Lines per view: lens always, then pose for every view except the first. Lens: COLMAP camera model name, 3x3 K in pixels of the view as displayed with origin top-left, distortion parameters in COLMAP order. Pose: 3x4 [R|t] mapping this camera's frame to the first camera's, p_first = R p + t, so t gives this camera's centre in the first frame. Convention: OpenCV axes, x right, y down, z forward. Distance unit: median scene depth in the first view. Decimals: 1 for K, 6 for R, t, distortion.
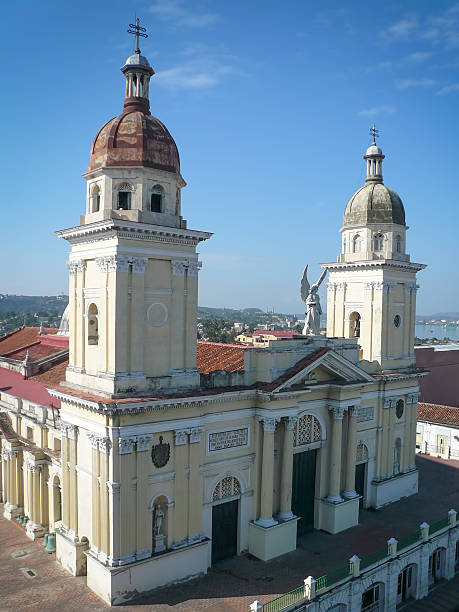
lens RADIAL K [[567.1, 0, 251.6], [0, 567.1, 338.6], [0, 0, 1]] dist [-0.111965, -0.001035]
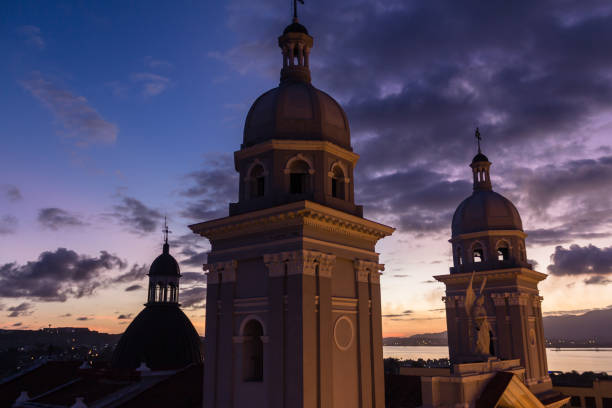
lens RADIAL K [[516.2, 0, 315.5], [0, 516.2, 209.1], [0, 0, 1]] dist [0.009141, 0.006613]
pose [[0.989849, 0.004042, 0.142063, -0.275740], [0.037201, 0.957375, -0.286441, -0.006209], [-0.137165, 0.288818, 0.947507, 0.297851]]
